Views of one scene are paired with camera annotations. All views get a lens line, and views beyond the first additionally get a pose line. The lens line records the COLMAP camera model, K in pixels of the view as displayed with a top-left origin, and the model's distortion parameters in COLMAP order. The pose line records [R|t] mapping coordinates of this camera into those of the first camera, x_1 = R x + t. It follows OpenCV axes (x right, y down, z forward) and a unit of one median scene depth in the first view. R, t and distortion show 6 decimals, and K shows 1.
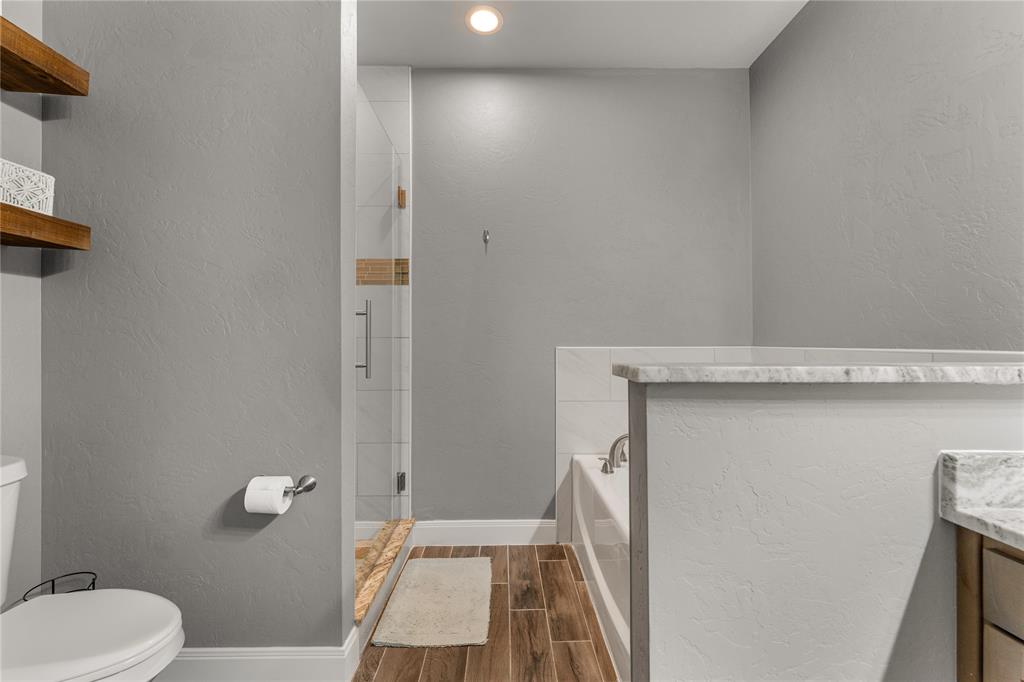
lens RADIAL K [[440.6, 0, 508.5], [0, 440.6, 338.1], [0, 0, 1]] dist [-0.006678, 0.002046]
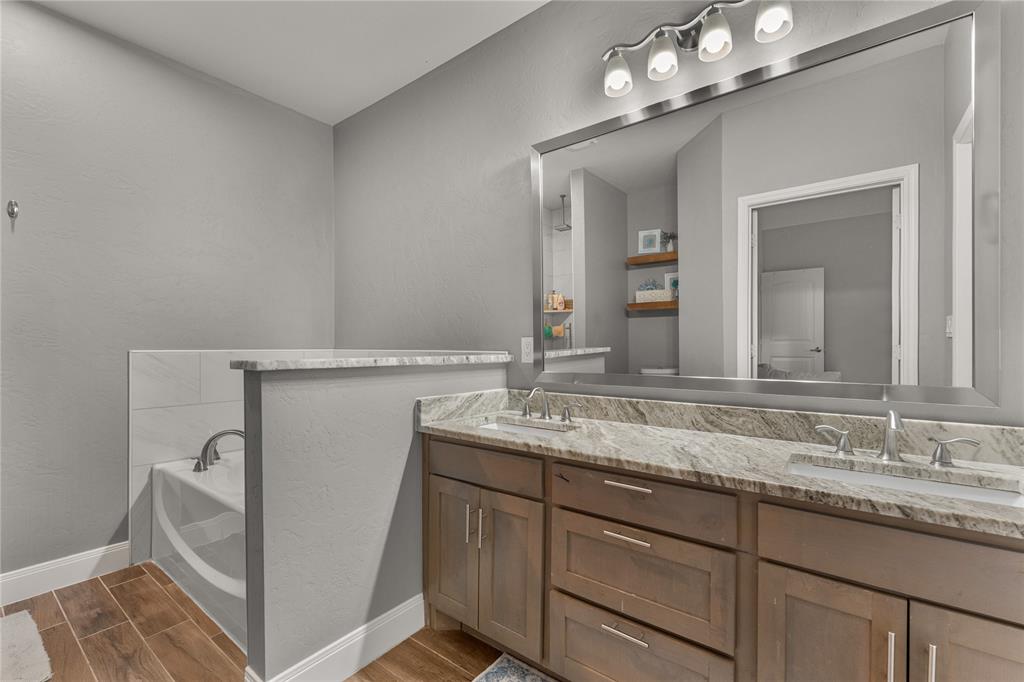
lens RADIAL K [[440.6, 0, 509.9], [0, 440.6, 346.7], [0, 0, 1]] dist [-0.006678, 0.002046]
pose [[0.639430, 0.000859, 0.768849, -0.313719], [-0.010299, 0.999919, 0.007448, -0.004097], [-0.768780, -0.012680, 0.639388, -0.647198]]
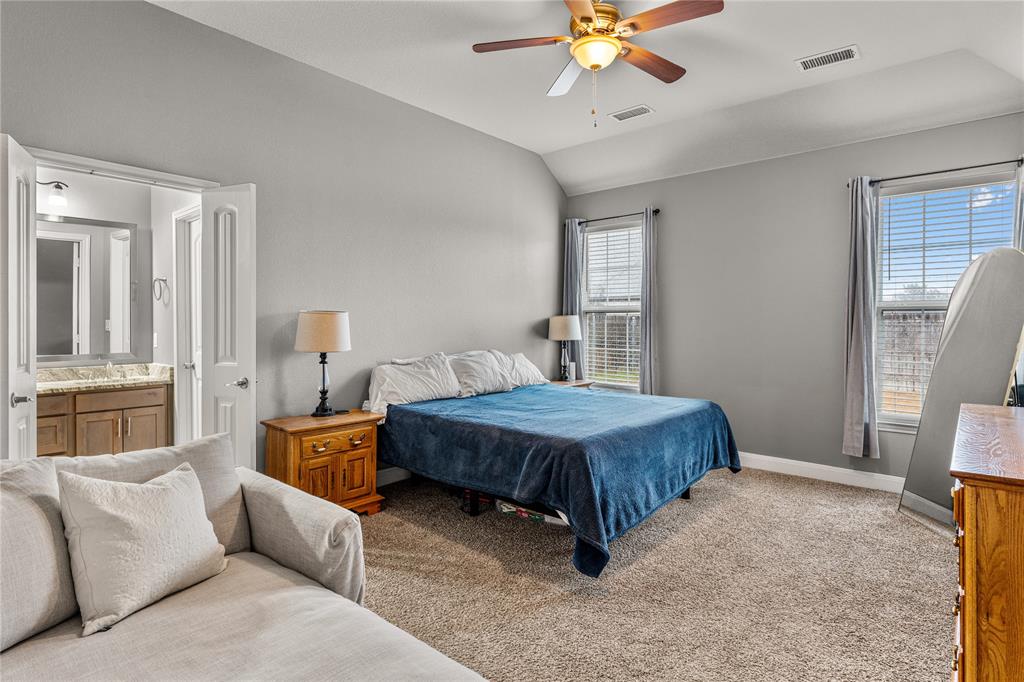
lens RADIAL K [[550.8, 0, 519.1], [0, 550.8, 330.7], [0, 0, 1]] dist [-0.002682, 0.001236]
pose [[-0.722497, -0.006691, 0.691342, -4.497782], [-0.008231, 0.999966, 0.001076, -0.119648], [-0.691325, -0.004913, -0.722527, 0.313813]]
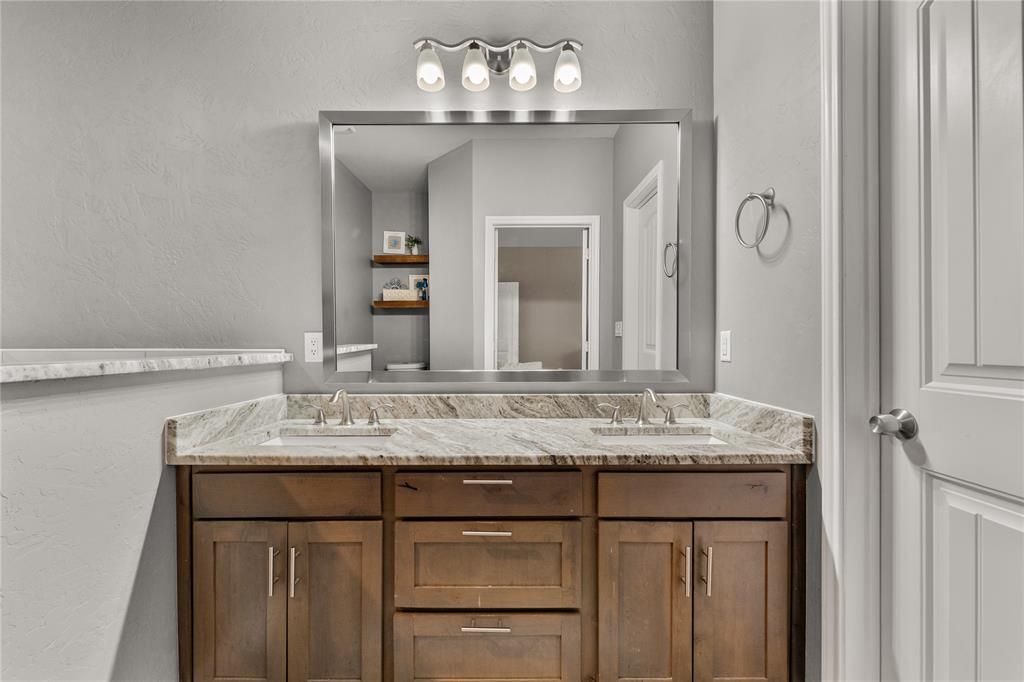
lens RADIAL K [[412.8, 0, 509.7], [0, 412.8, 346.5], [0, 0, 1]] dist [-0.003030, -0.002935]
pose [[0.030976, -0.008043, 0.999488, -0.316424], [-0.010889, 0.999906, 0.008383, 0.000536], [-0.999461, -0.011144, 0.030886, -0.156100]]
